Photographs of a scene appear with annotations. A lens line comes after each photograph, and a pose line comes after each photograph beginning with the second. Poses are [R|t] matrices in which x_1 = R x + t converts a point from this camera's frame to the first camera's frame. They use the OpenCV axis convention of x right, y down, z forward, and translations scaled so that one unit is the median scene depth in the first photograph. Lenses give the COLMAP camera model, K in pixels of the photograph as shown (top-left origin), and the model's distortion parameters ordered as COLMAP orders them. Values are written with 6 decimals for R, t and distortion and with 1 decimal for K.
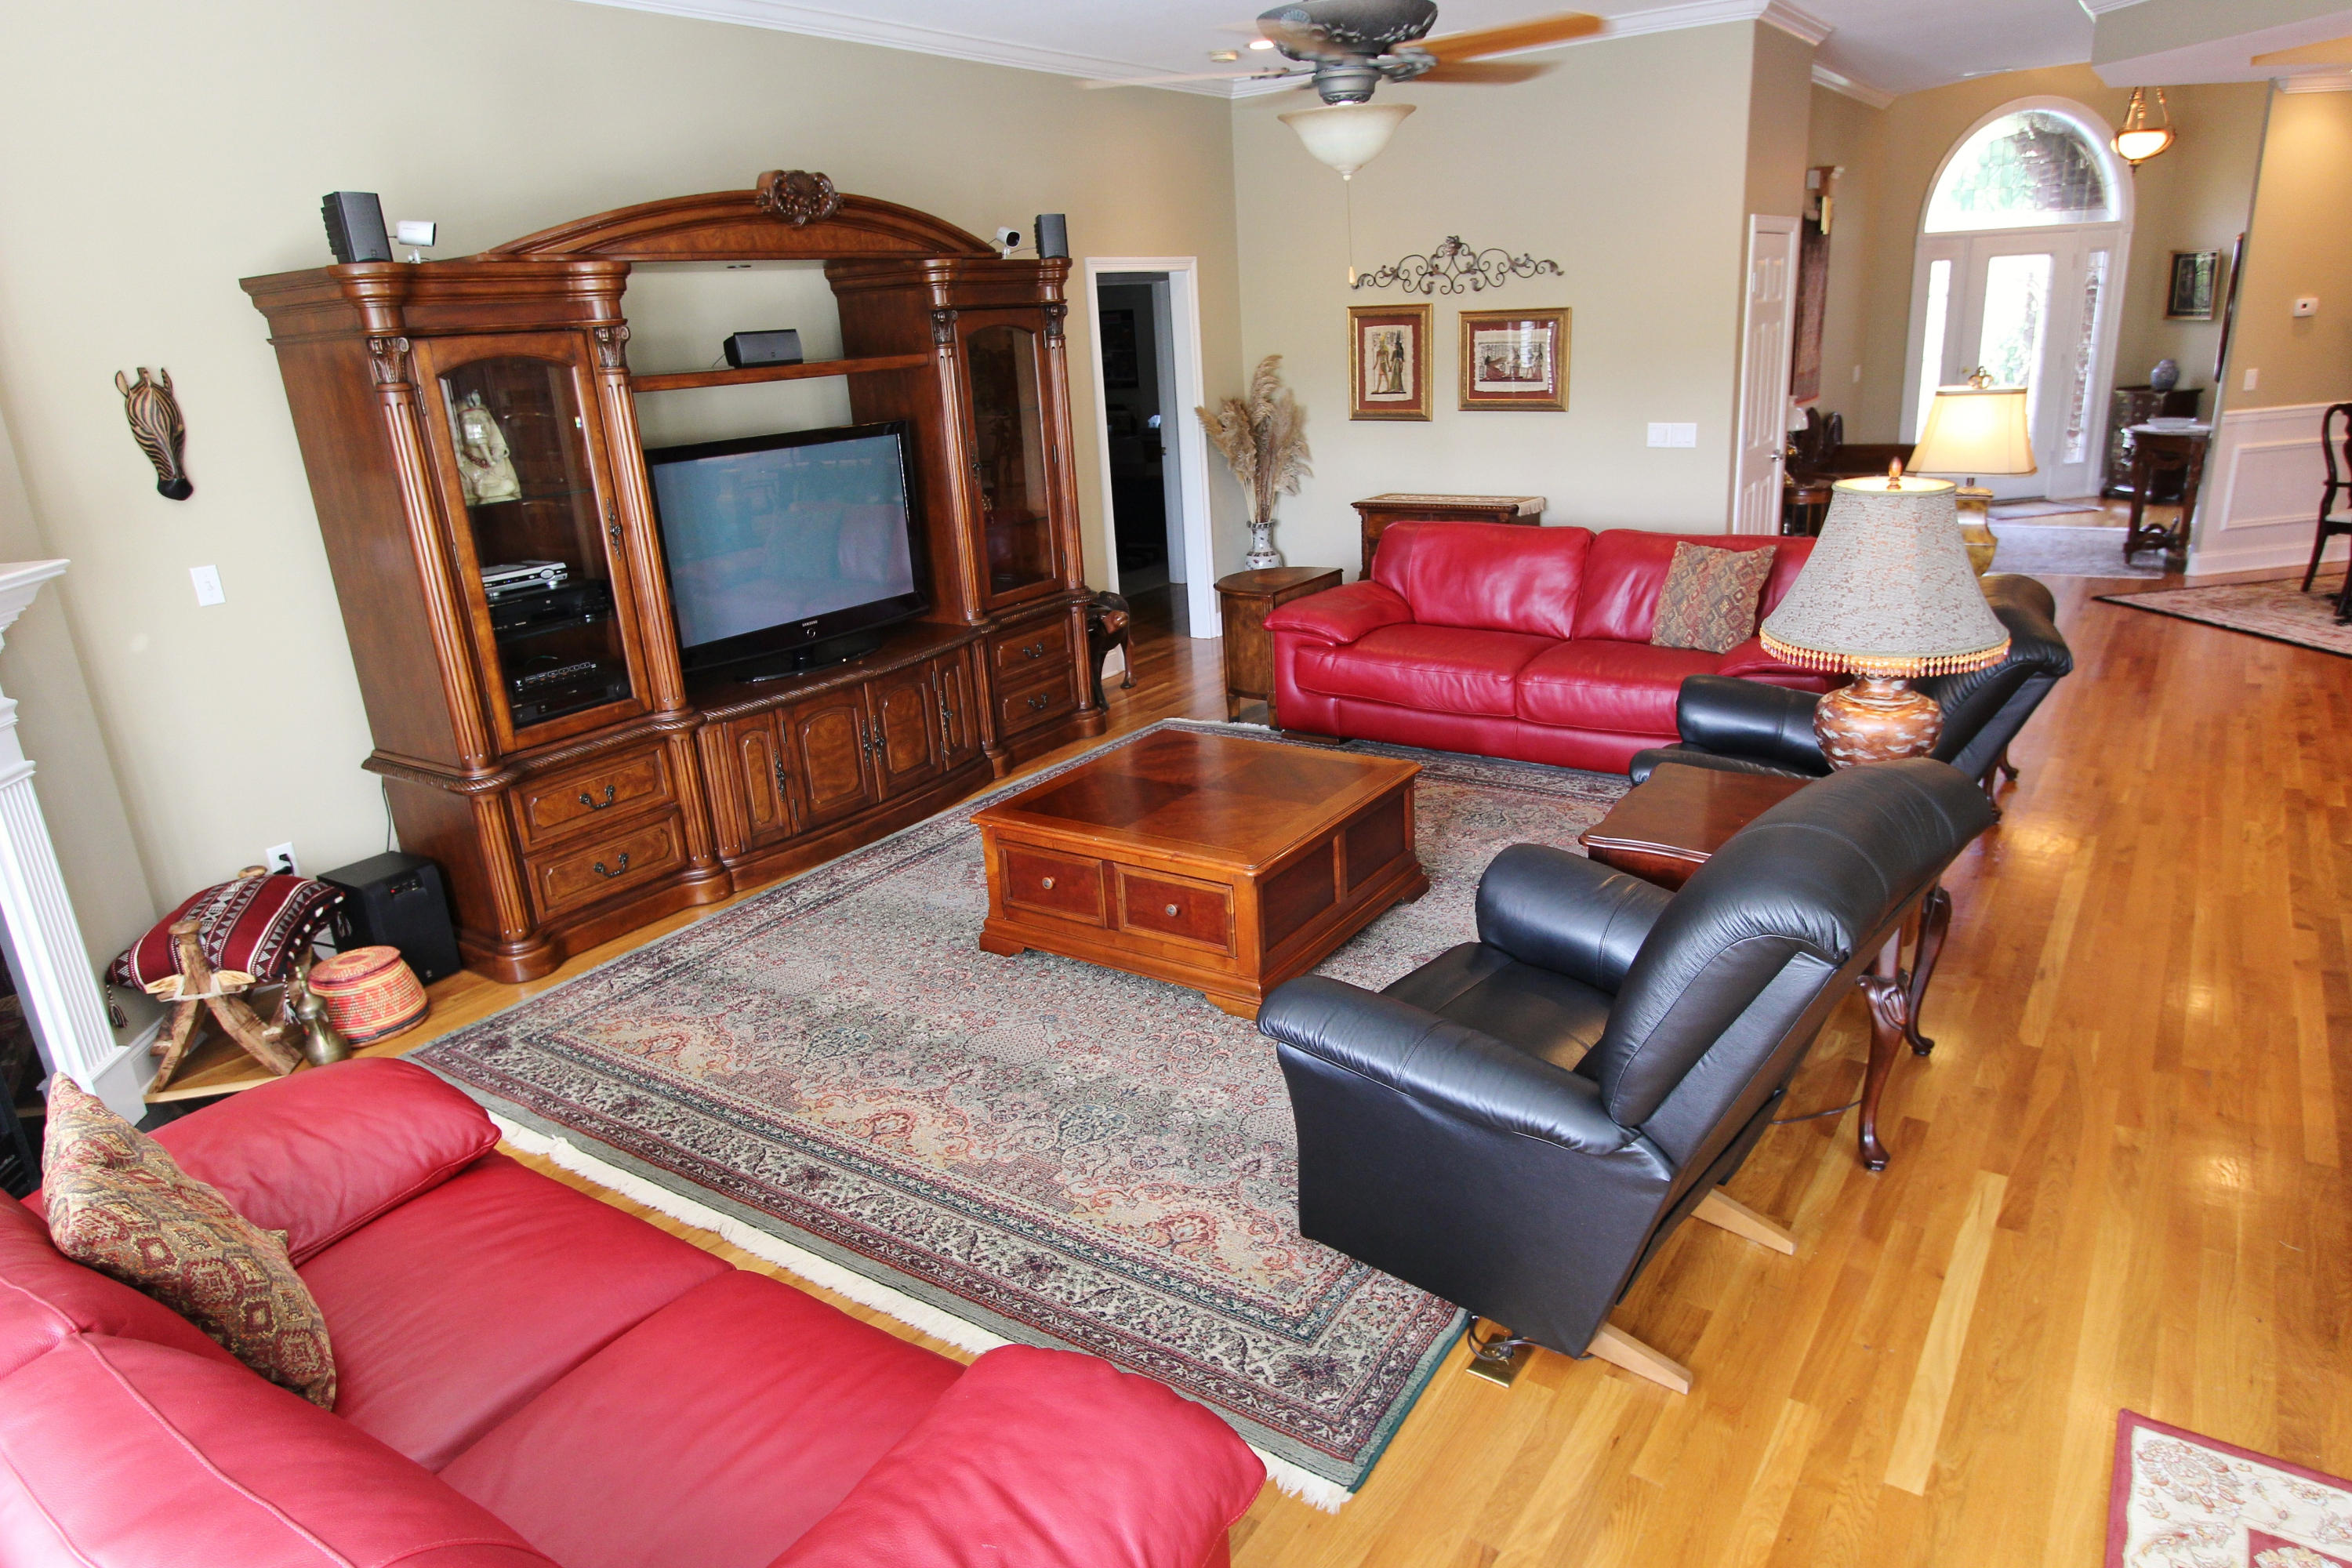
lens RADIAL K [[1472.8, 0, 1195.4], [0, 1472.8, 799.1], [0, 0, 1]] dist [-0.003913, 0.007711]
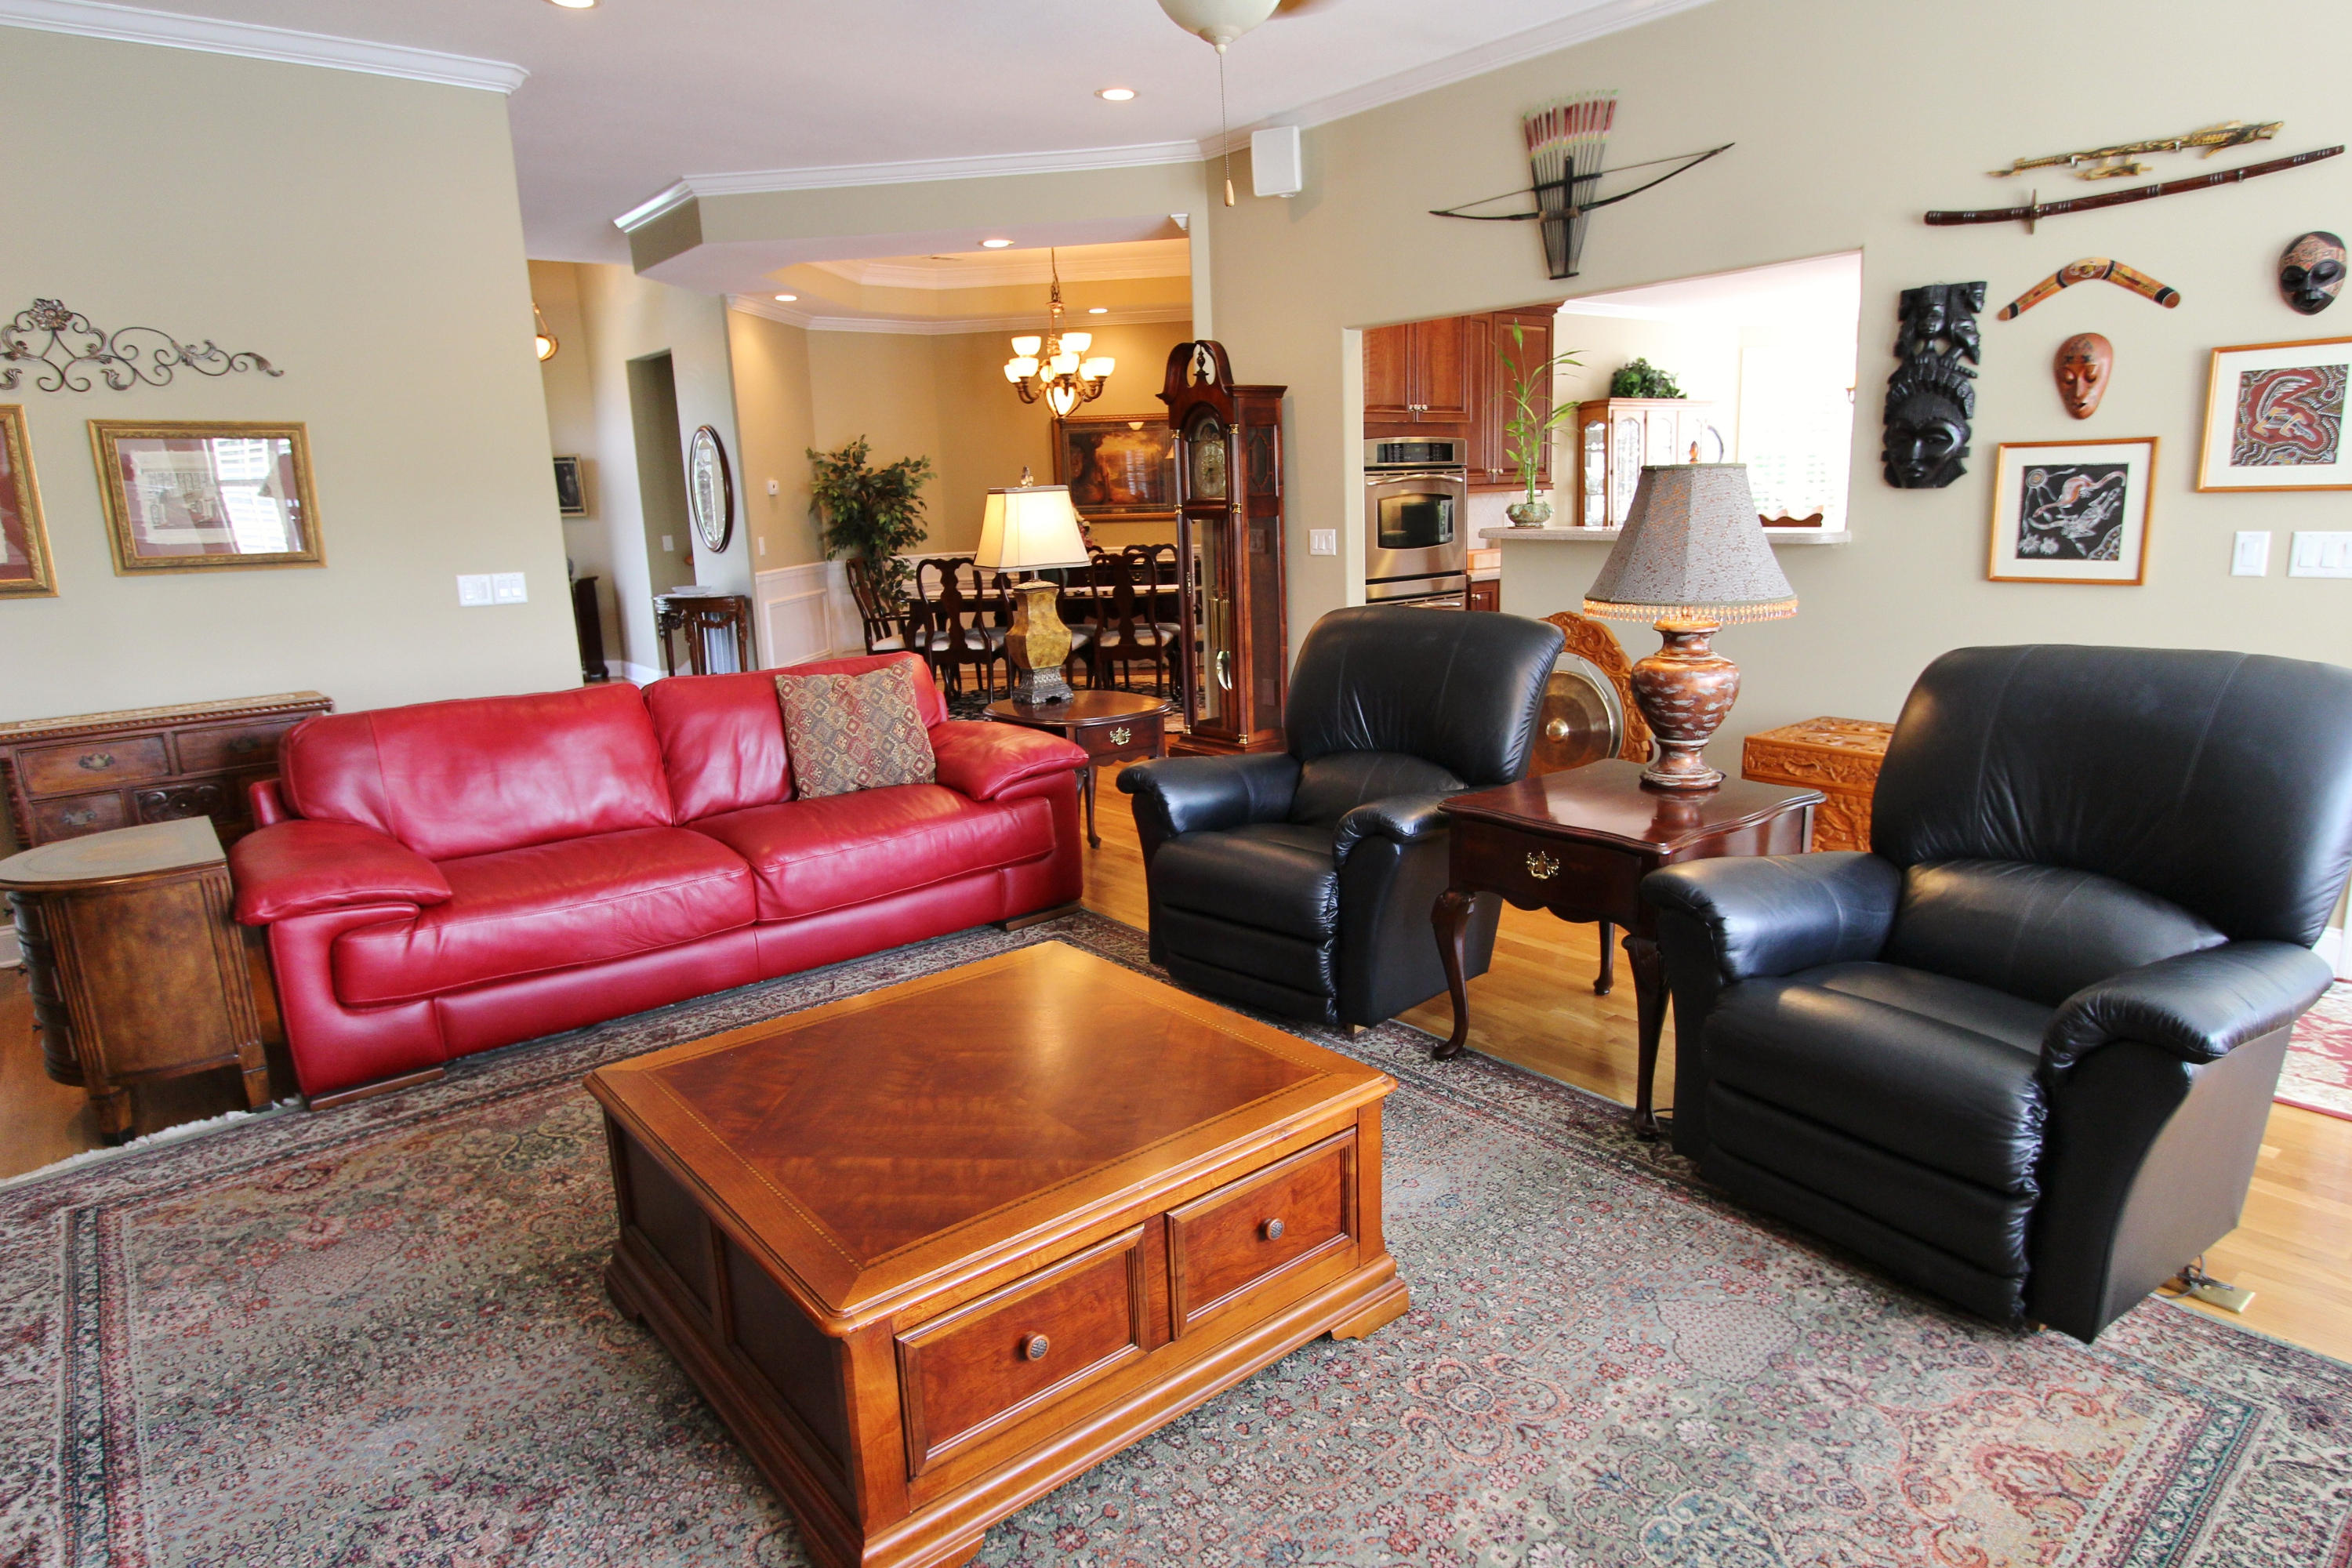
lens RADIAL K [[1348.4, 0, 1186.4], [0, 1348.4, 784.5], [0, 0, 1]] dist [-0.016522, 0.004190]
pose [[0.248047, -0.157882, 0.955796, -0.271542], [0.320862, 0.944330, 0.072718, -0.076353], [-0.914068, 0.288641, 0.284896, 0.457168]]
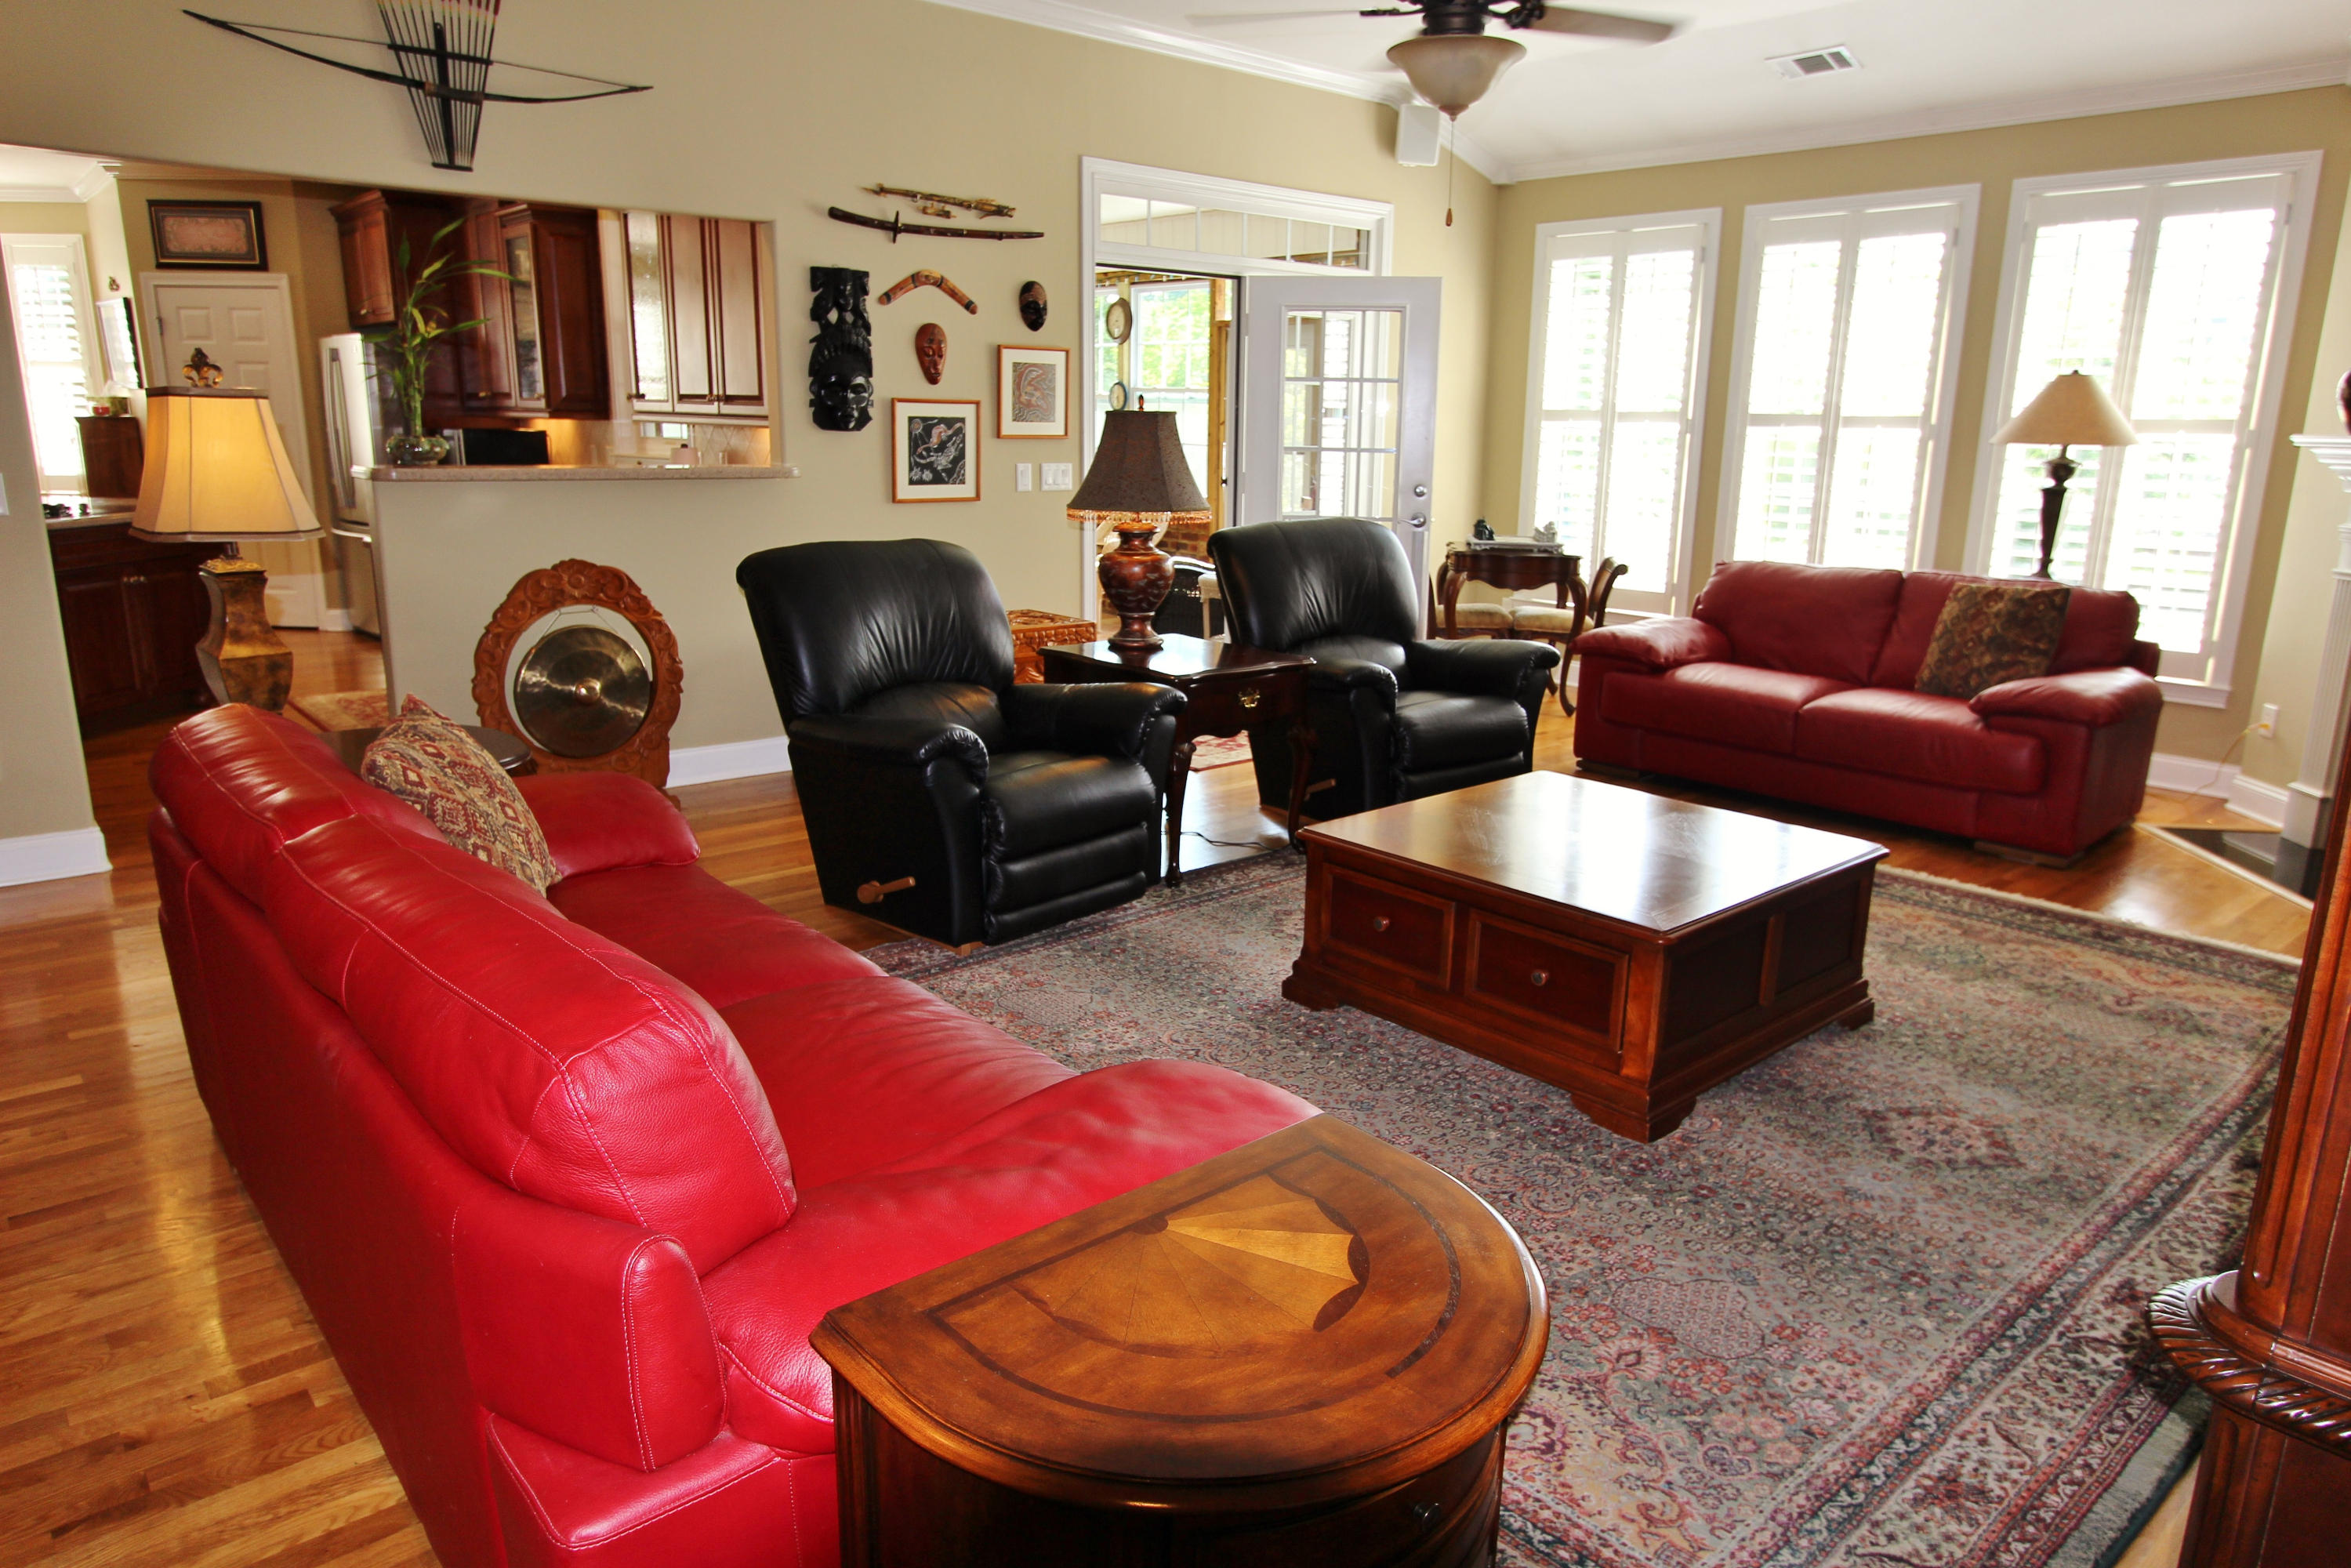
lens RADIAL K [[1483.8, 0, 1191.2], [0, 1483.8, 783.6], [0, 0, 1]] dist [-0.004142, 0.004596]
pose [[-0.975309, -0.015314, 0.220314, 0.014877], [0.102792, 0.851468, 0.514234, -0.279704], [-0.195465, 0.524183, -0.828870, 1.011201]]
